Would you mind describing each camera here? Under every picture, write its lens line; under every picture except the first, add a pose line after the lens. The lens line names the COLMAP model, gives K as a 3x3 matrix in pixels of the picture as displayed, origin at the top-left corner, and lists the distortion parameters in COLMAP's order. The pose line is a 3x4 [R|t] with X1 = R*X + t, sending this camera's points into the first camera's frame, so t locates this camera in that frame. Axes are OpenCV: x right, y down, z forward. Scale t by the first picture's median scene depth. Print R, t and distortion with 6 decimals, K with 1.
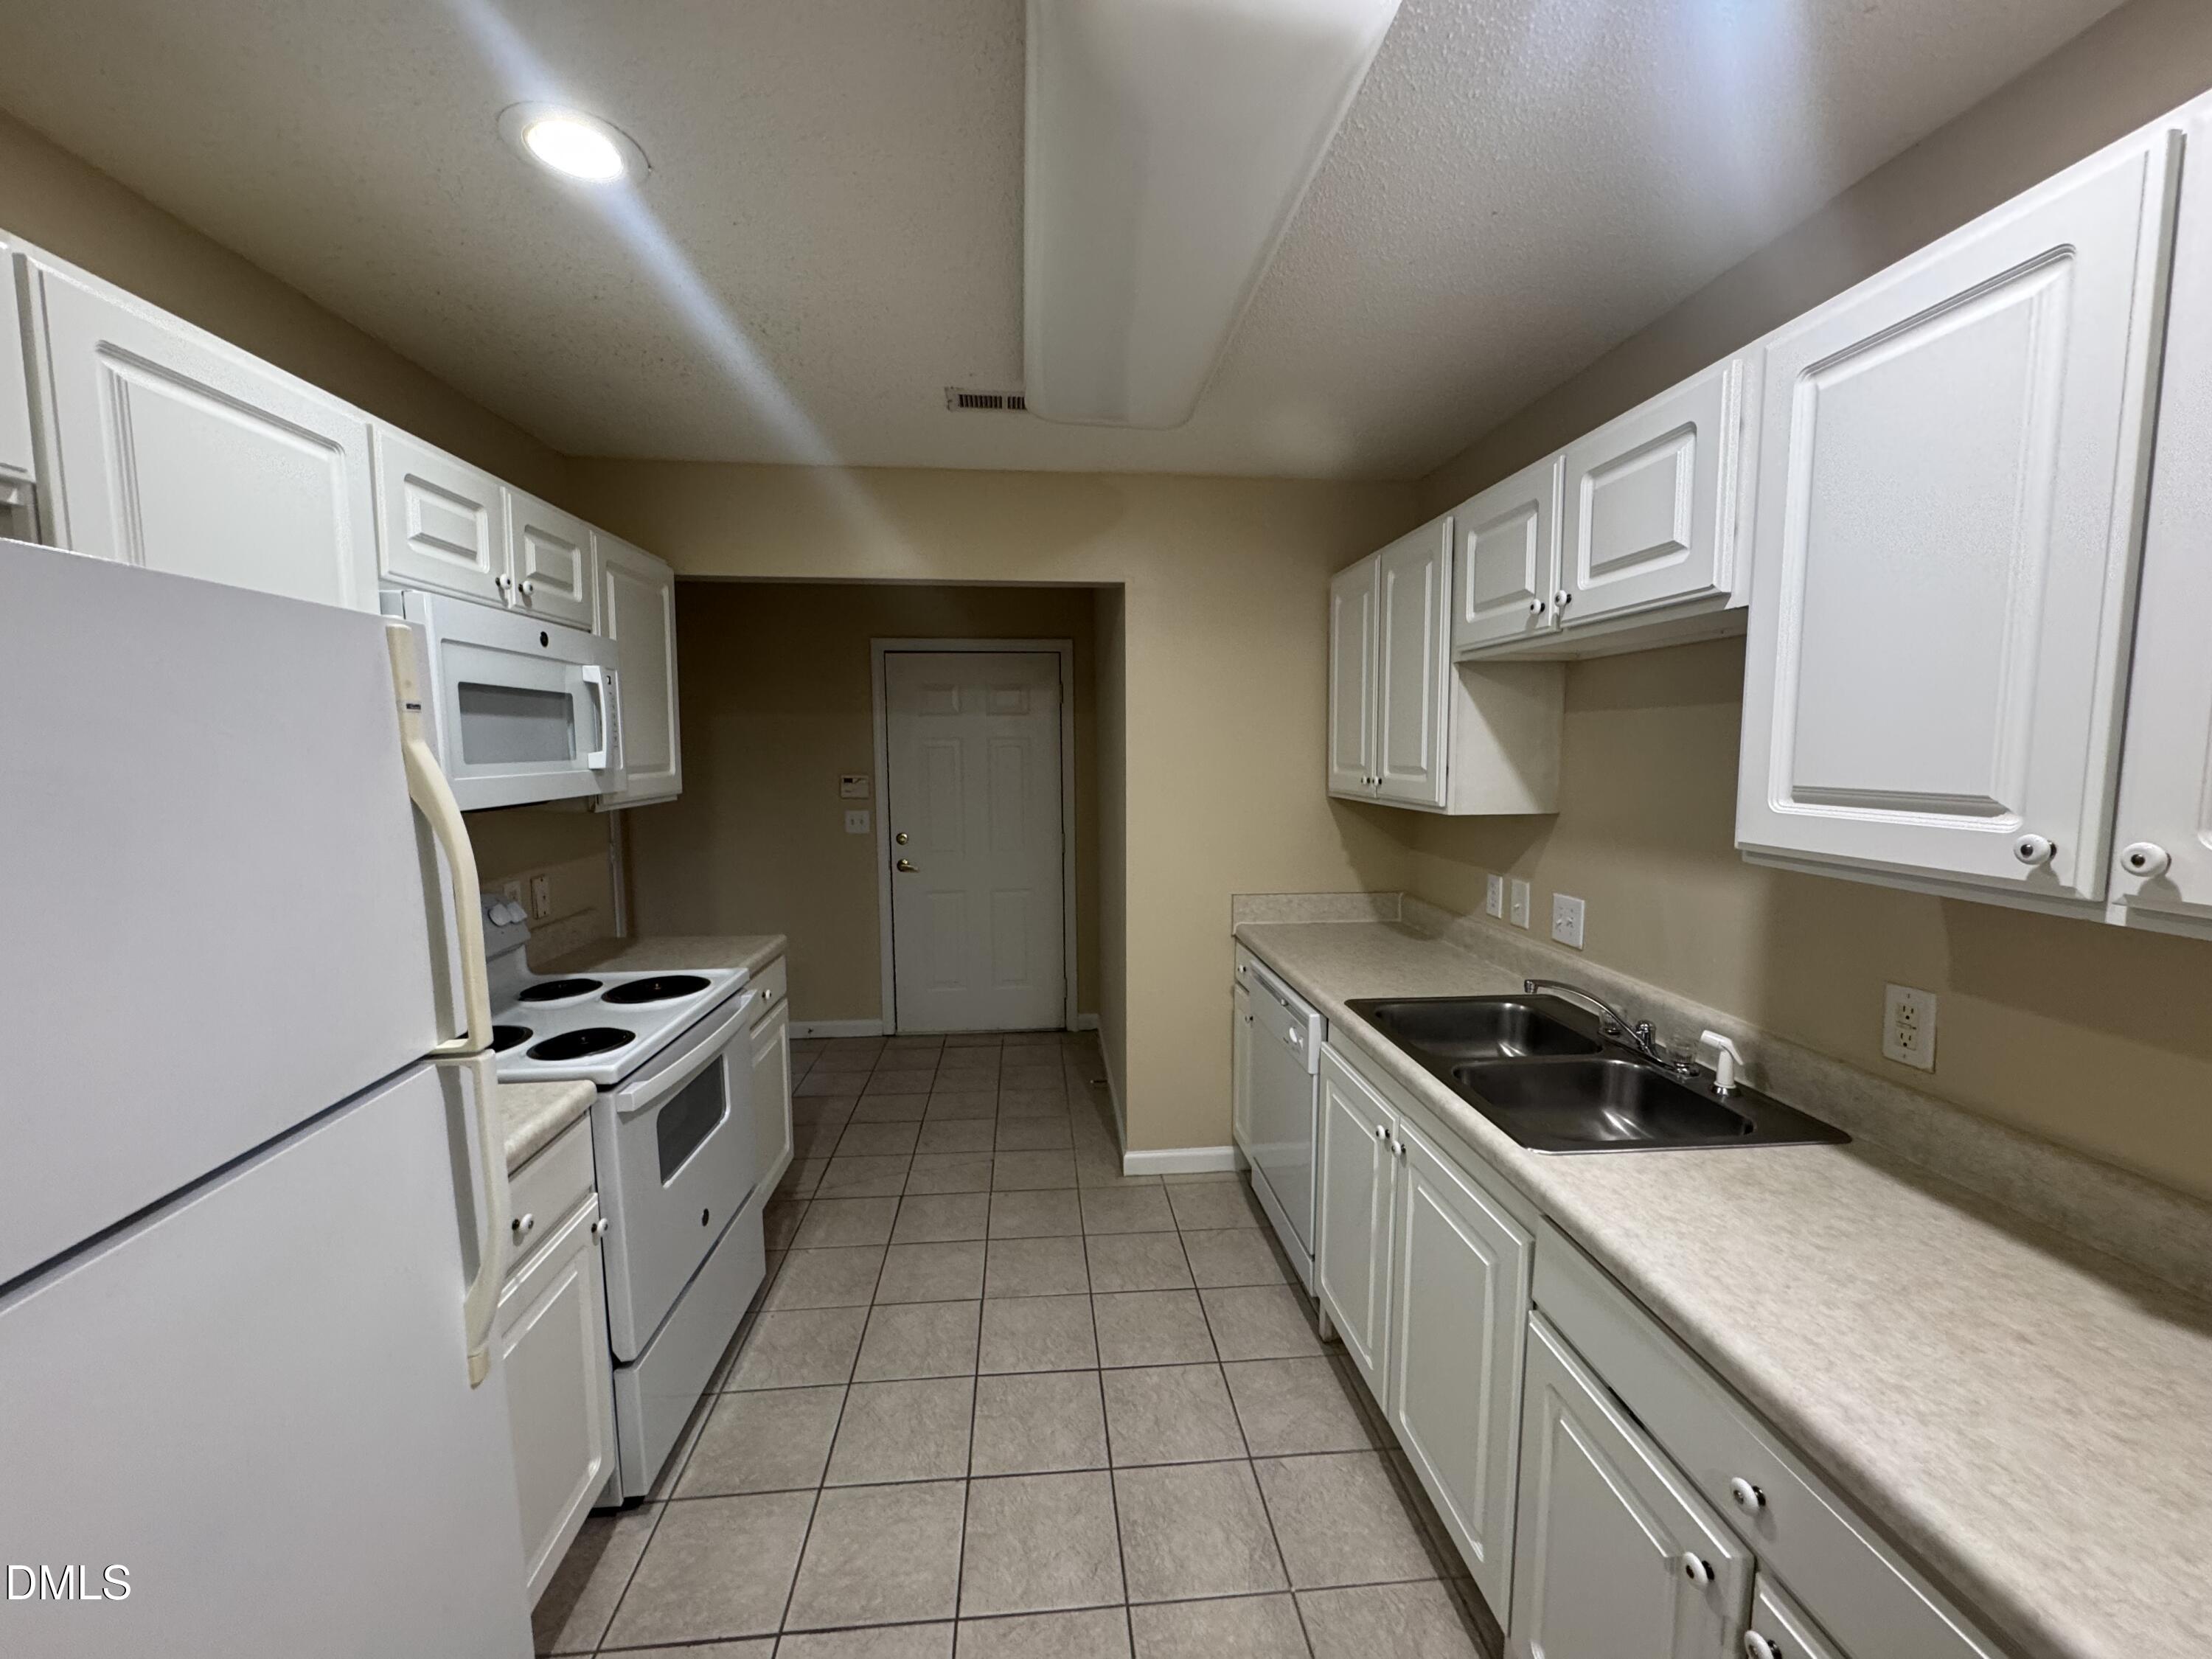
lens RADIAL K [[886.0, 0, 1100.0], [0, 886.0, 821.9], [0, 0, 1]] dist [0.000021, -0.000329]
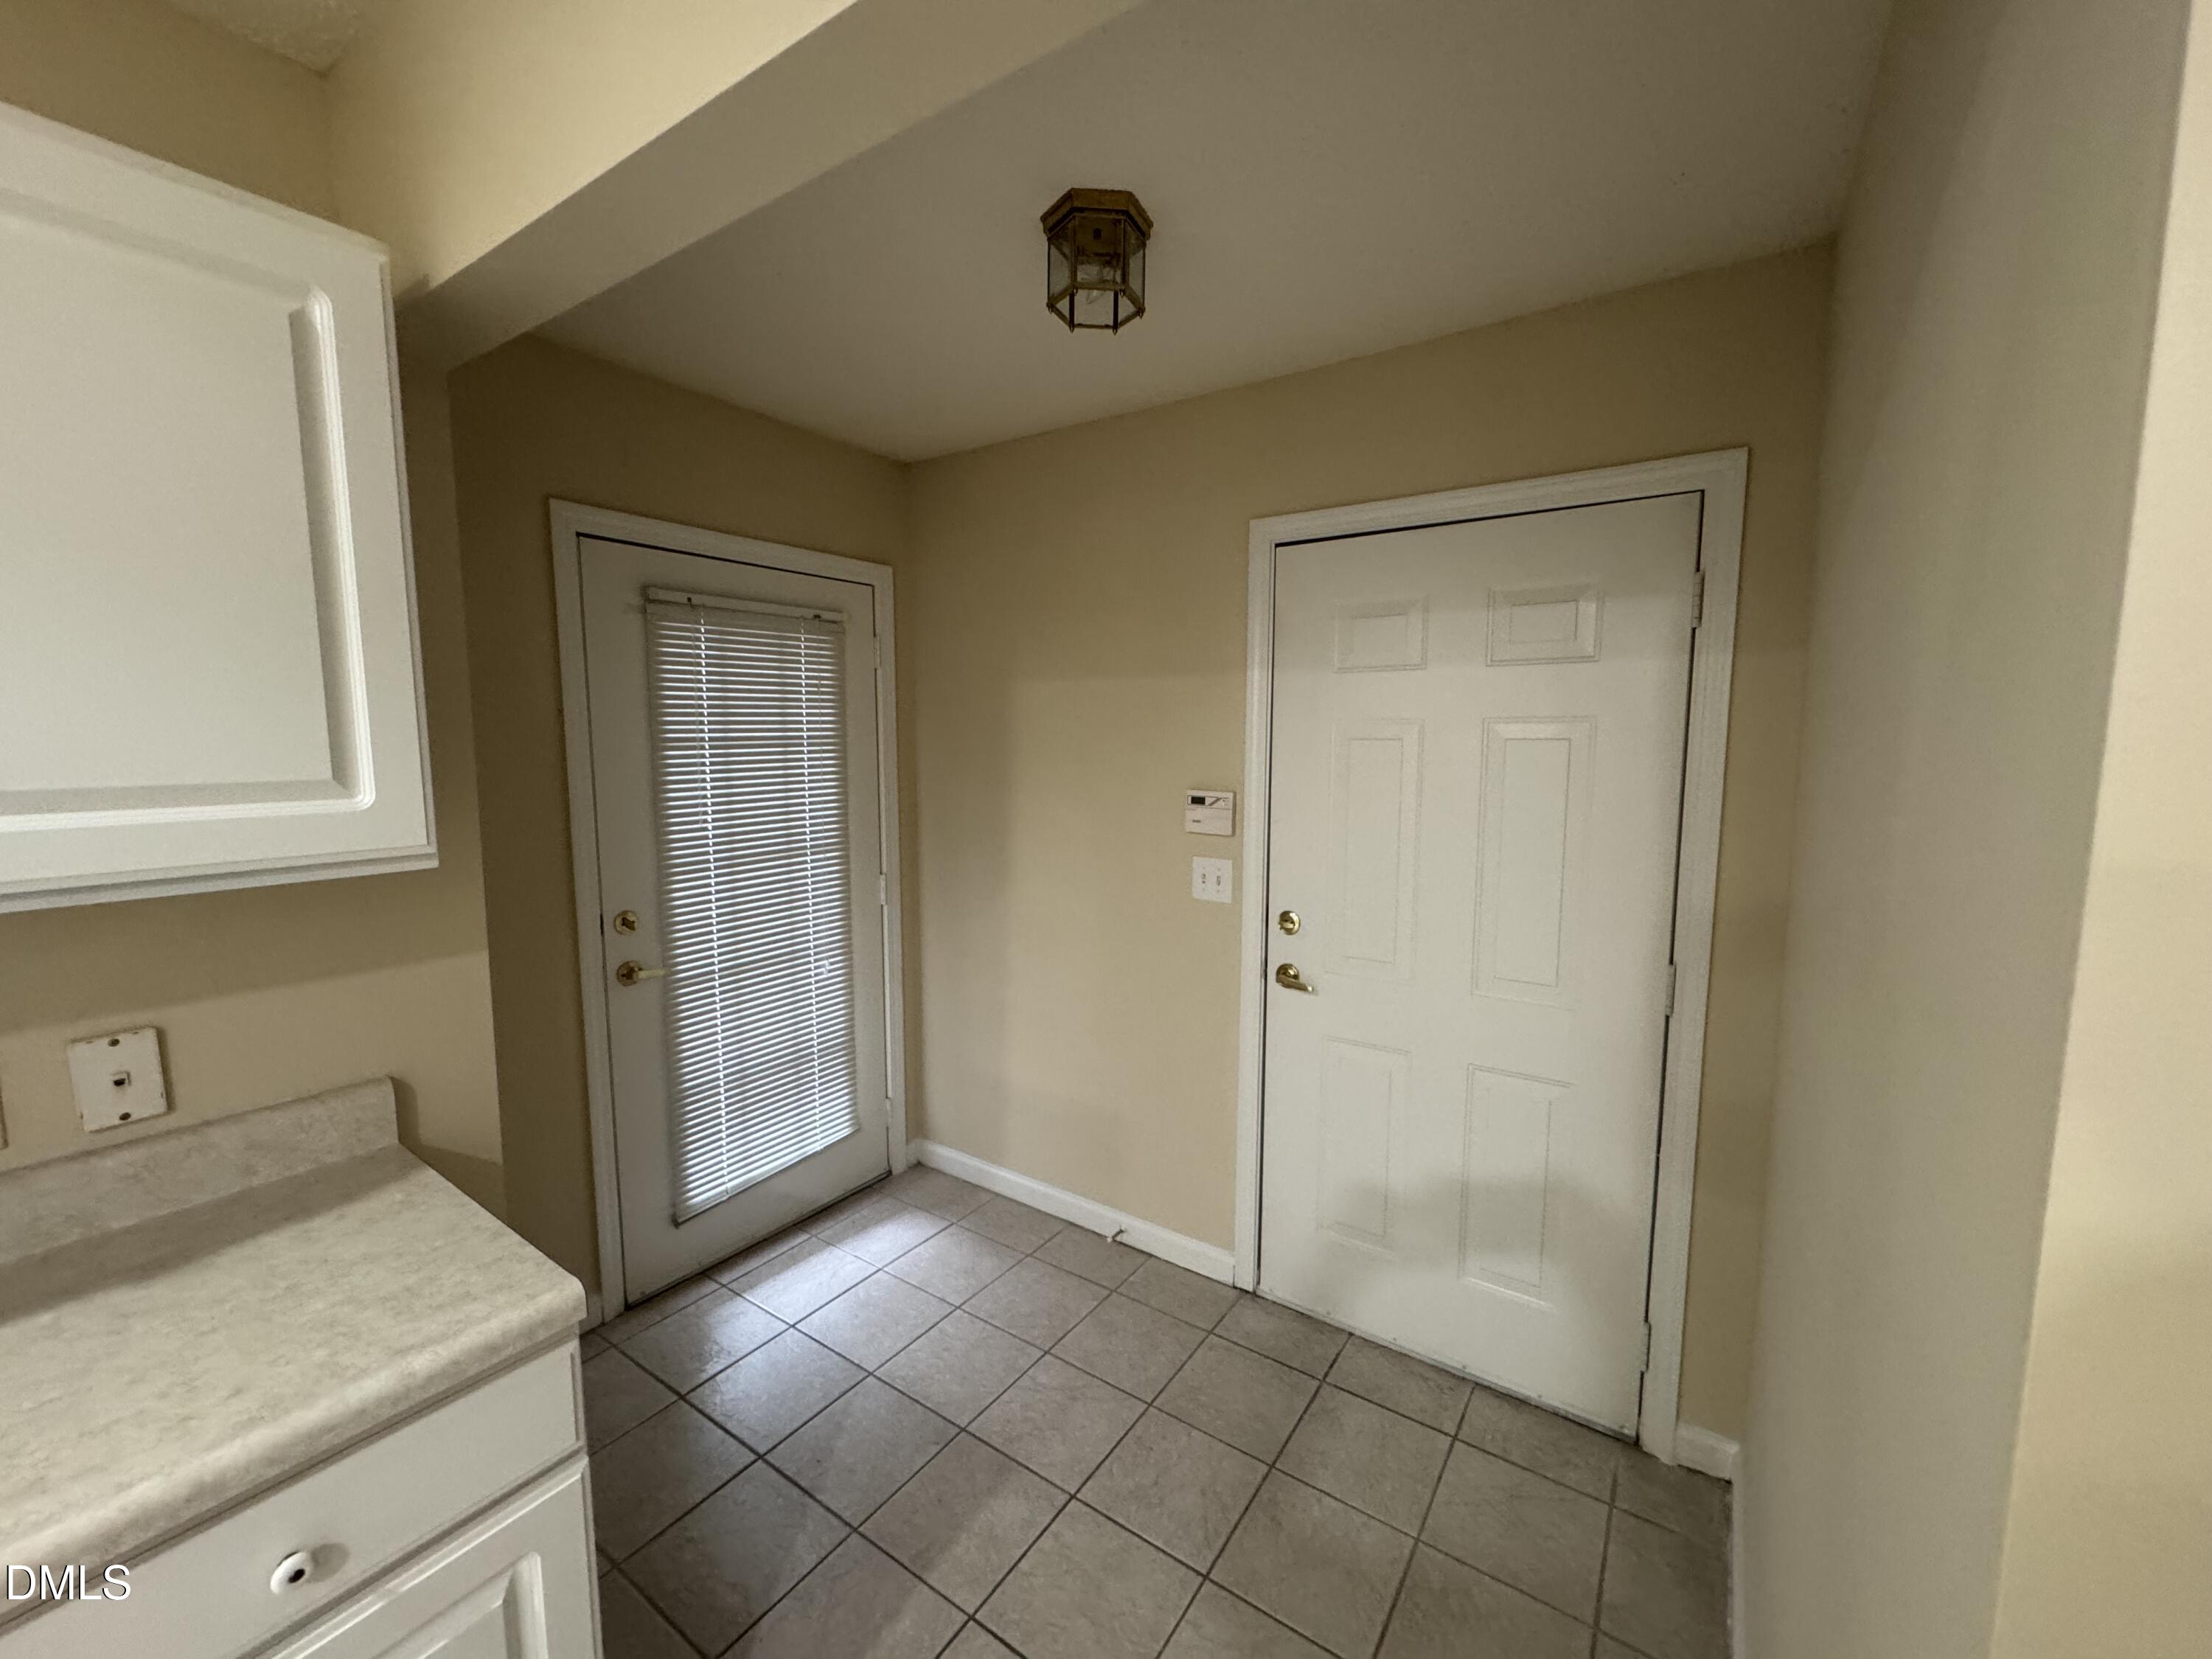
lens RADIAL K [[886.0, 0, 1103.9], [0, 886.0, 827.9], [0, 0, 1]] dist [0.000021, -0.000329]
pose [[0.764084, 0.079824, -0.640160, 0.012279], [-0.064431, 0.996796, 0.047391, -0.052074], [0.641892, 0.005036, 0.766779, 0.558717]]
